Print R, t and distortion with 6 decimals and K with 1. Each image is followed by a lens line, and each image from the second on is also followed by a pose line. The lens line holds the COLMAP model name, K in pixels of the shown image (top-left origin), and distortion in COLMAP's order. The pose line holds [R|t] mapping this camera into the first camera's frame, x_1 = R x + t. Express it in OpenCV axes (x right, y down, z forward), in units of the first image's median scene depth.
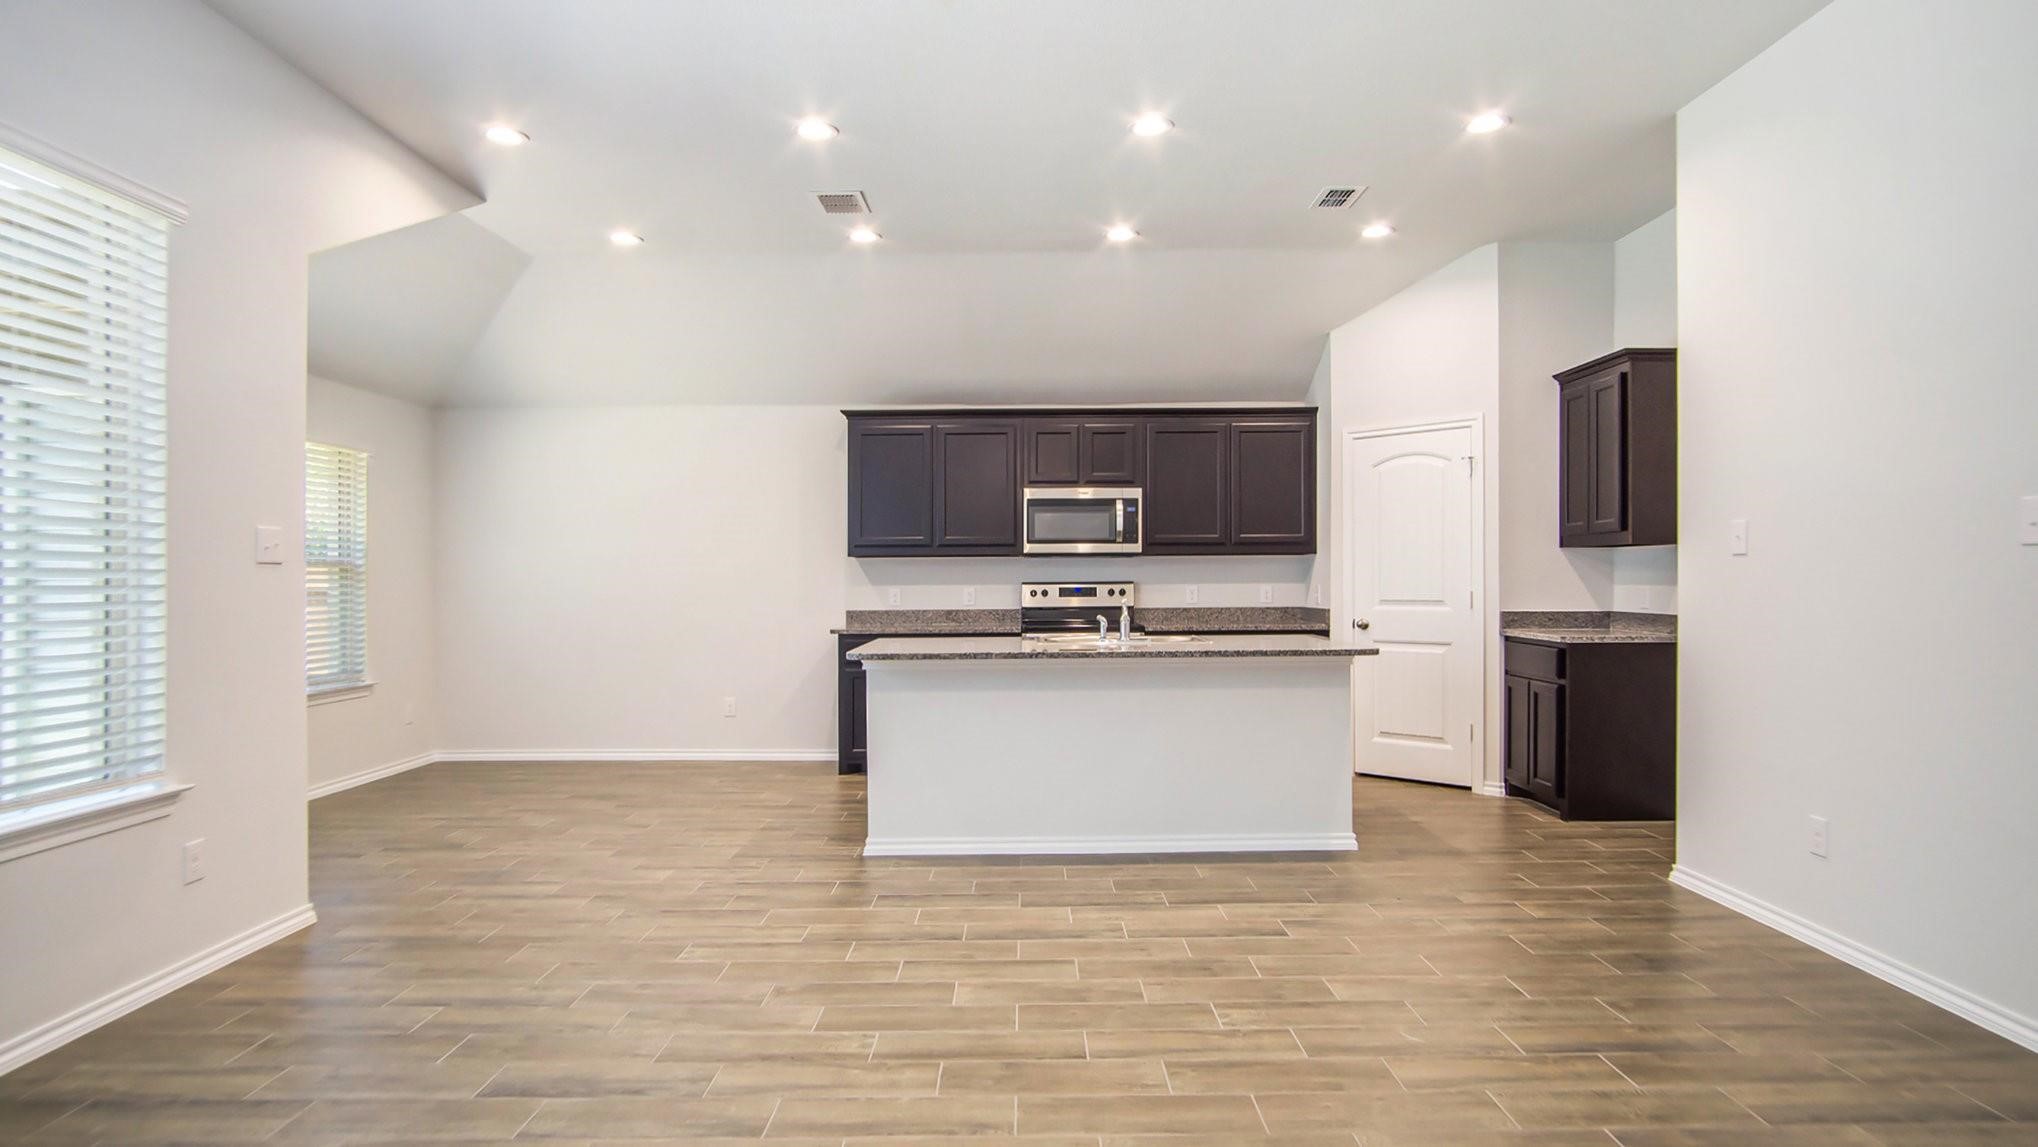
lens RADIAL K [[1075.4, 0, 1023.4], [0, 1075.4, 570.4], [0, 0, 1]] dist [-0.016469, 0.000418]
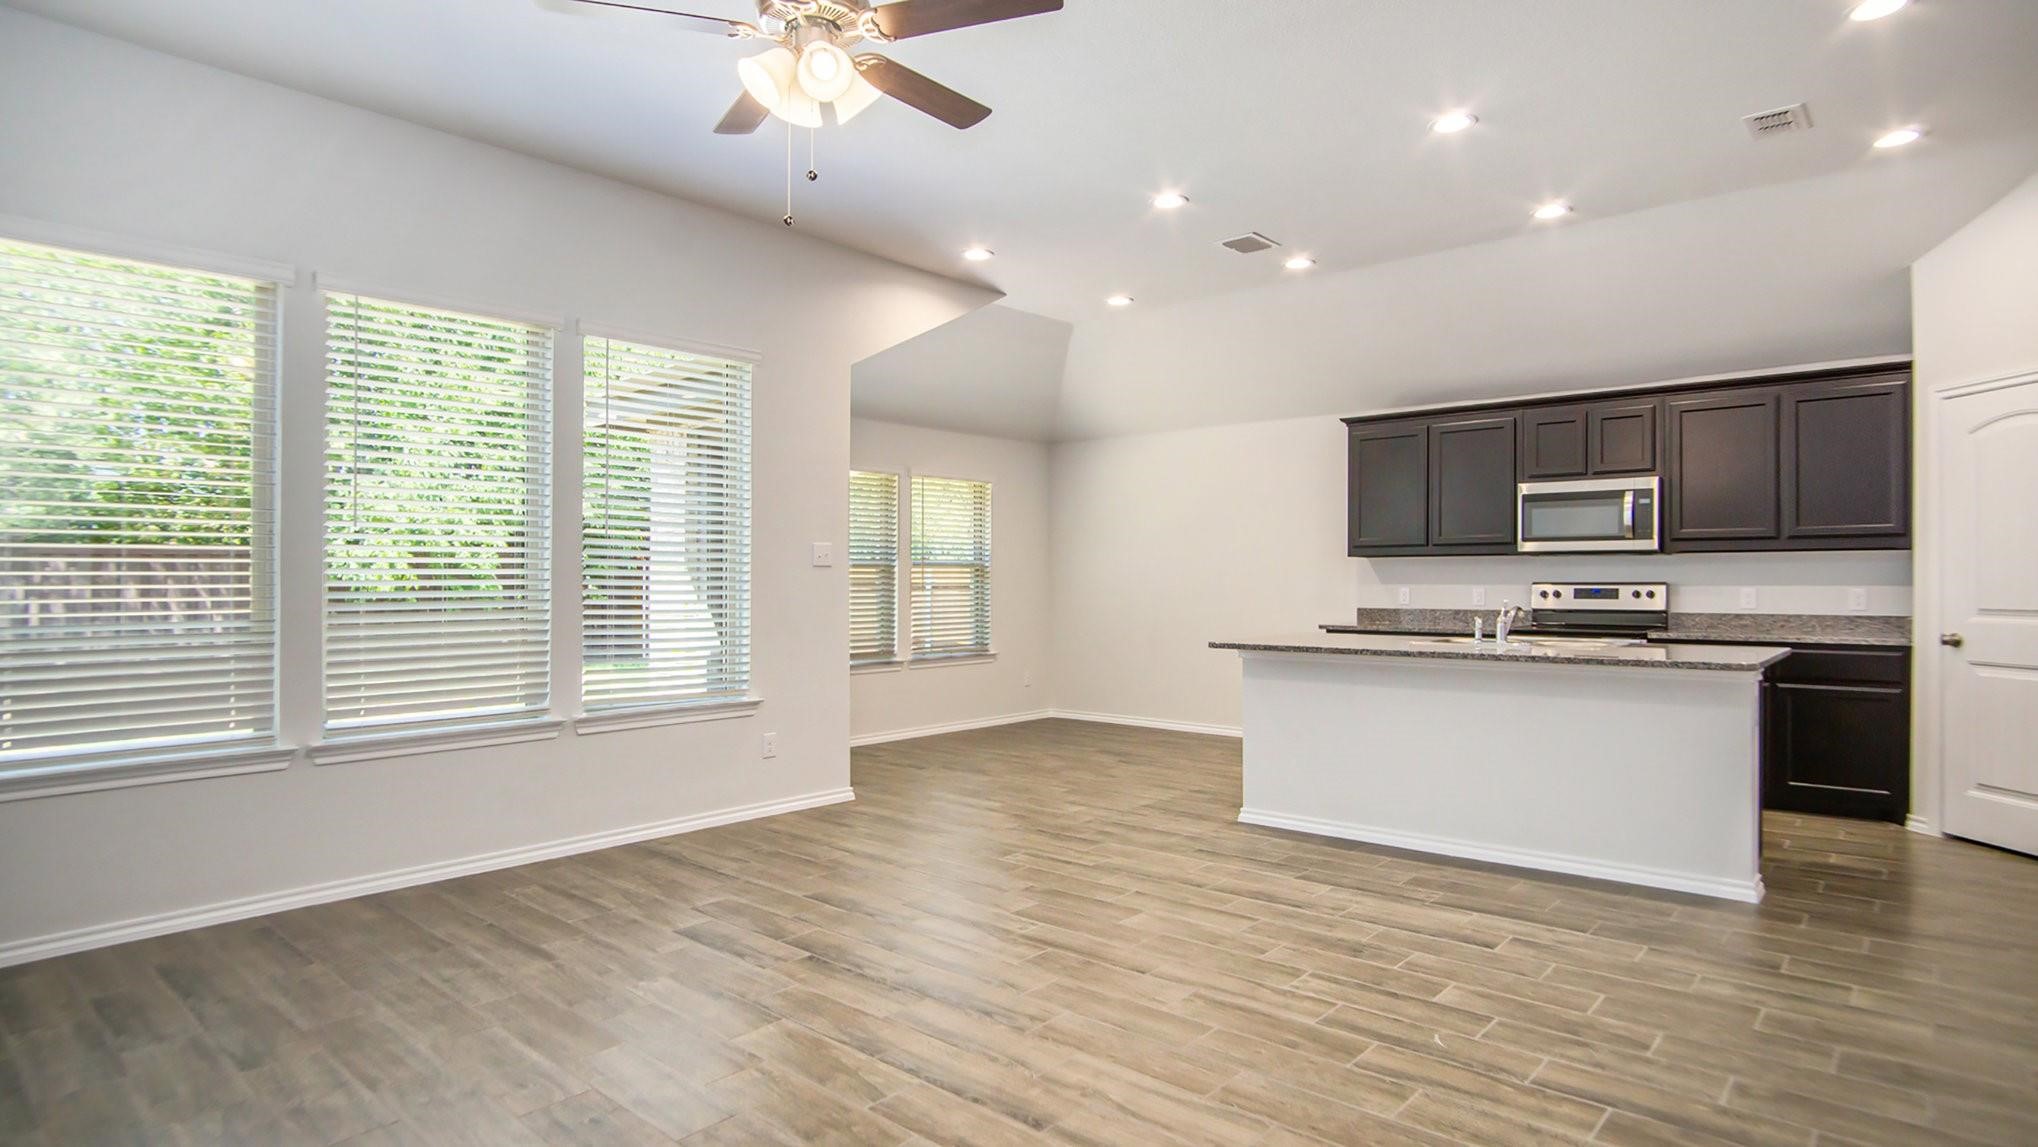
lens RADIAL K [[1070.3, 0, 1025.9], [0, 1070.3, 575.8], [0, 0, 1]] dist [-0.036151, 0.016018]
pose [[0.753357, 0.003229, -0.657604, 0.335146], [0.001403, 0.999978, 0.006517, -0.001755], [0.657611, -0.005832, 0.753335, 0.002395]]
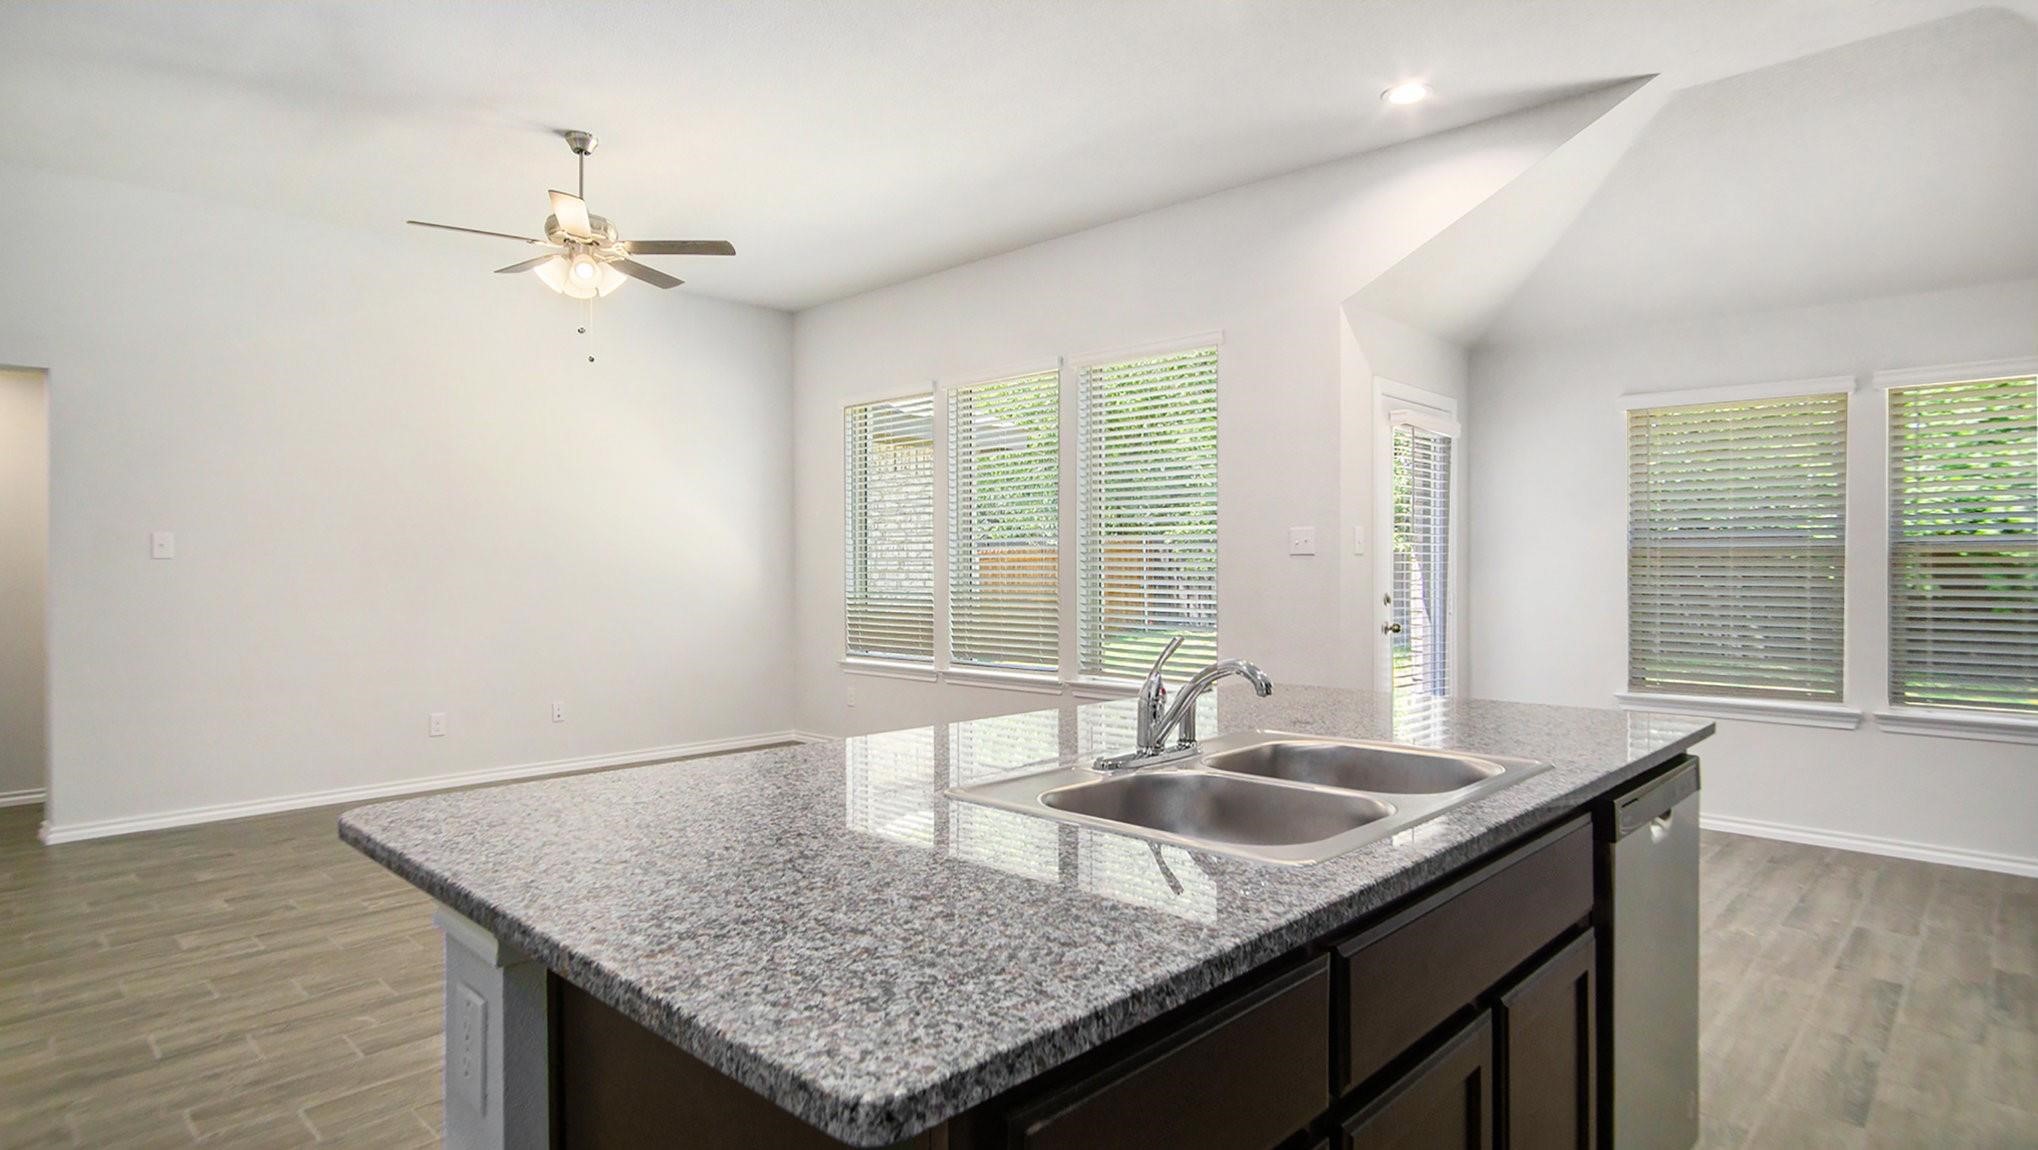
lens RADIAL K [[1082.0, 0, 1016.1], [0, 1082.0, 554.5], [0, 0, 1]] dist [-0.000724, -0.000586]
pose [[-0.690966, -0.002780, -0.722882, 0.319690], [0.008797, 0.999886, -0.012253, 0.001392], [0.722834, -0.014826, -0.690863, 1.017427]]
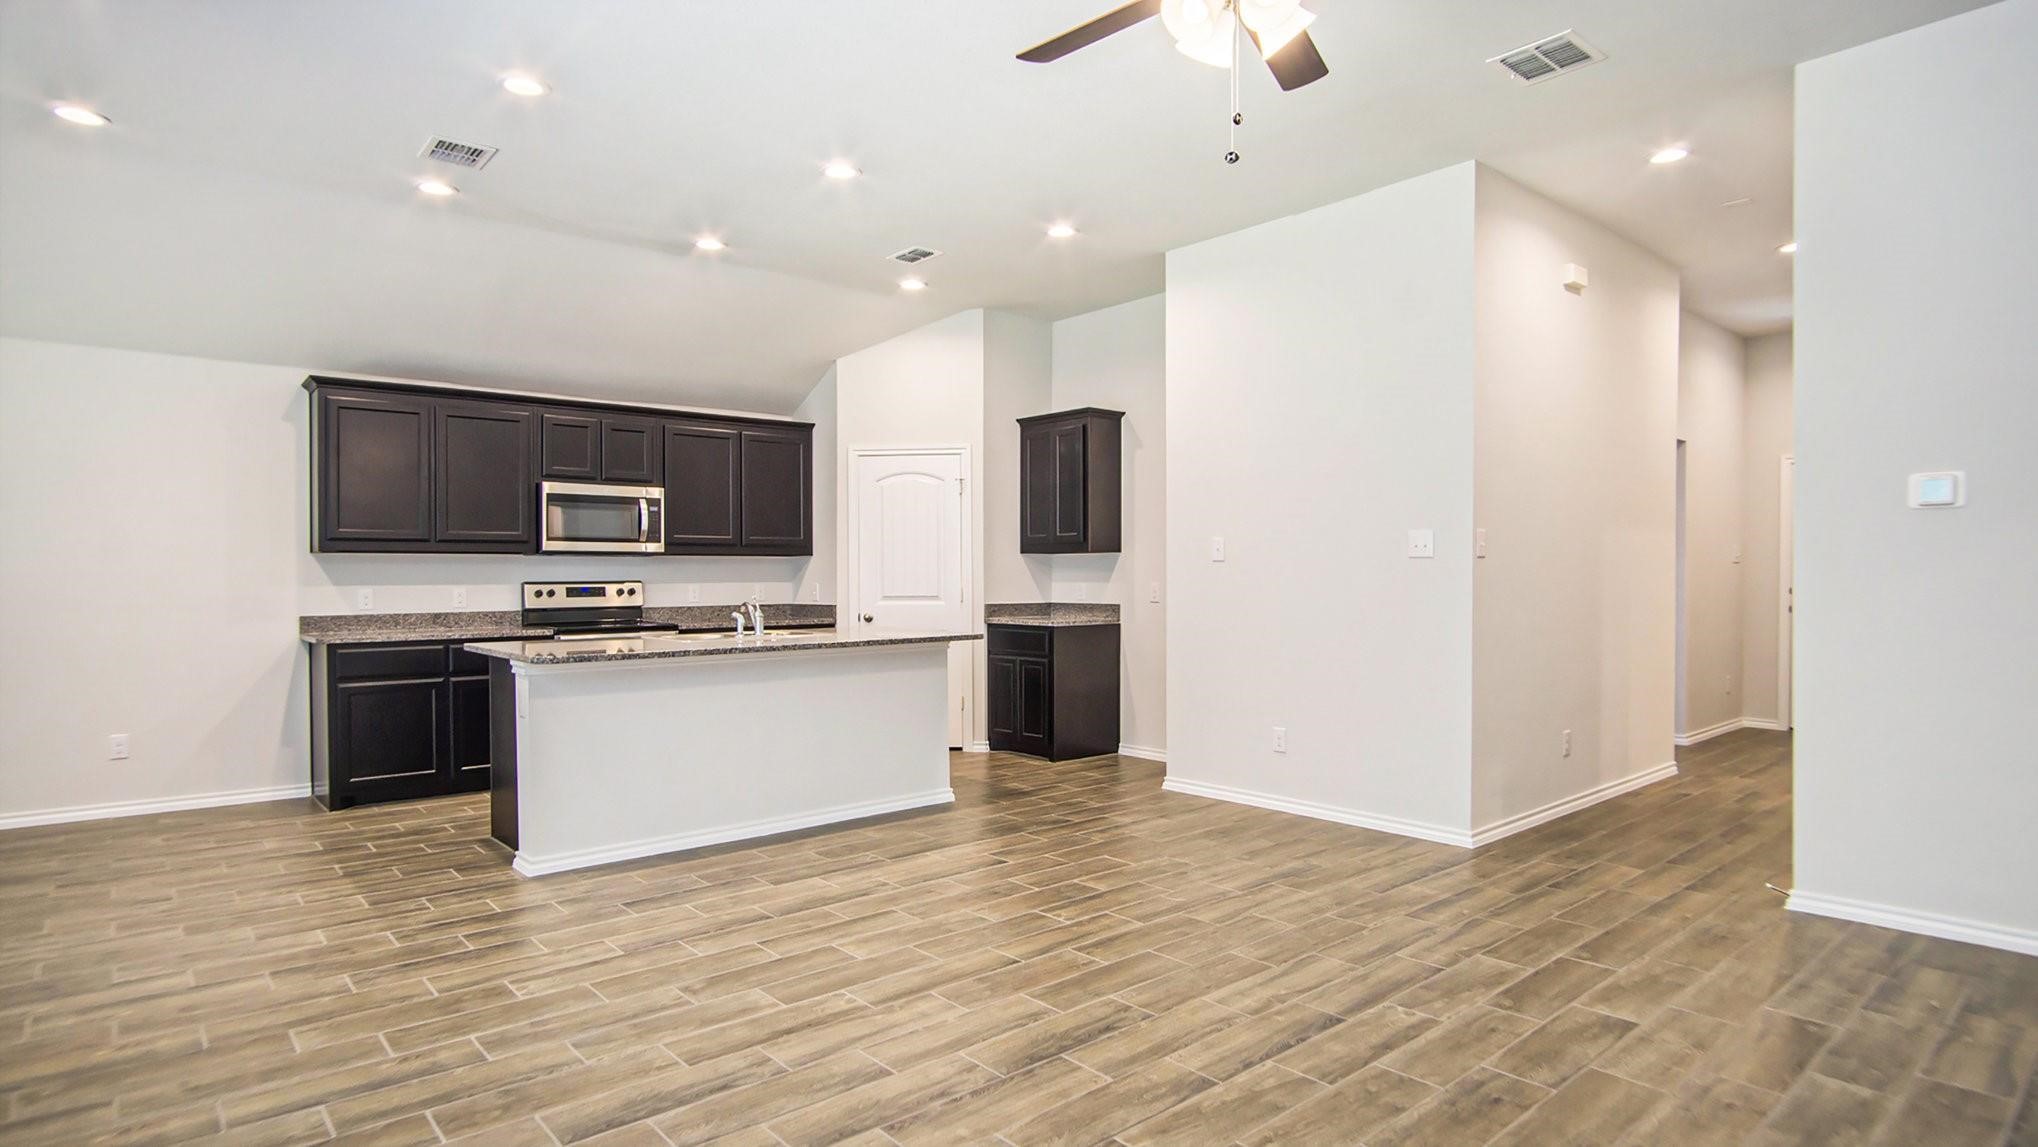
lens RADIAL K [[1074.6, 0, 1008.4], [0, 1074.6, 566.7], [0, 0, 1]] dist [-0.028086, 0.000787]
pose [[0.761356, 0.007163, 0.648294, -0.340615], [-0.004244, 0.999973, -0.006064, 0.002074], [-0.648320, 0.001866, 0.761366, 0.027901]]
